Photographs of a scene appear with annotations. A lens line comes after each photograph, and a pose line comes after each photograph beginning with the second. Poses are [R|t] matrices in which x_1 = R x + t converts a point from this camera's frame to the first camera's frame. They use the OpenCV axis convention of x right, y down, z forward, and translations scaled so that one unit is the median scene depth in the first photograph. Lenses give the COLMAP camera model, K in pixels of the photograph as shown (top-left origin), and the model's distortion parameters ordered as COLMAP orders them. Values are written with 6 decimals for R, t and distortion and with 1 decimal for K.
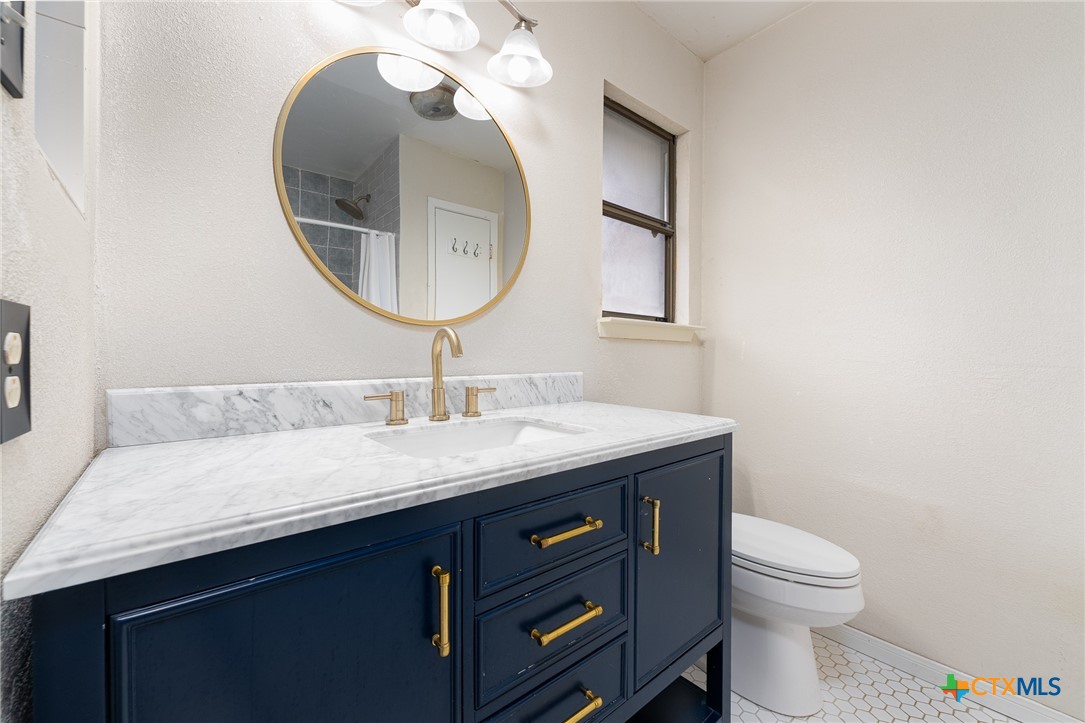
lens RADIAL K [[428.5, 0, 541.3], [0, 428.5, 354.8], [0, 0, 1]] dist [0.000307, -0.000073]
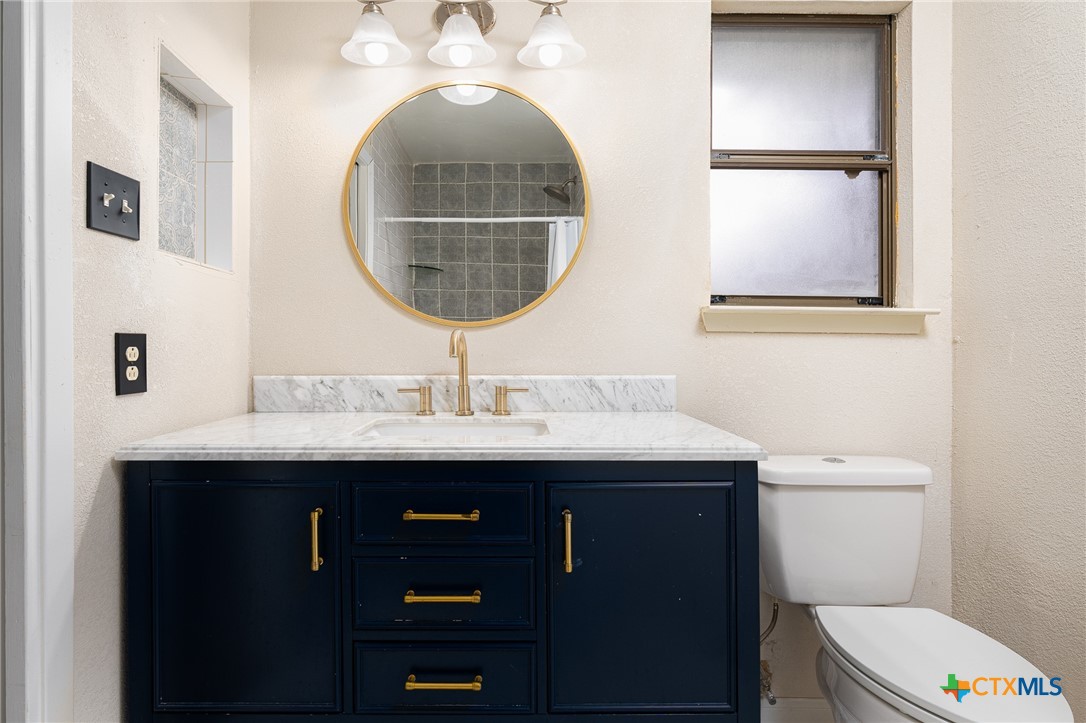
lens RADIAL K [[574.6, 0, 539.8], [0, 574.6, 347.2], [0, 0, 1]] dist [0.002329, -0.000059]
pose [[0.782214, 0.000343, -0.623010, 0.899107], [-0.001256, 0.999999, -0.001026, -0.019166], [0.623009, 0.001585, 0.782213, -0.012772]]
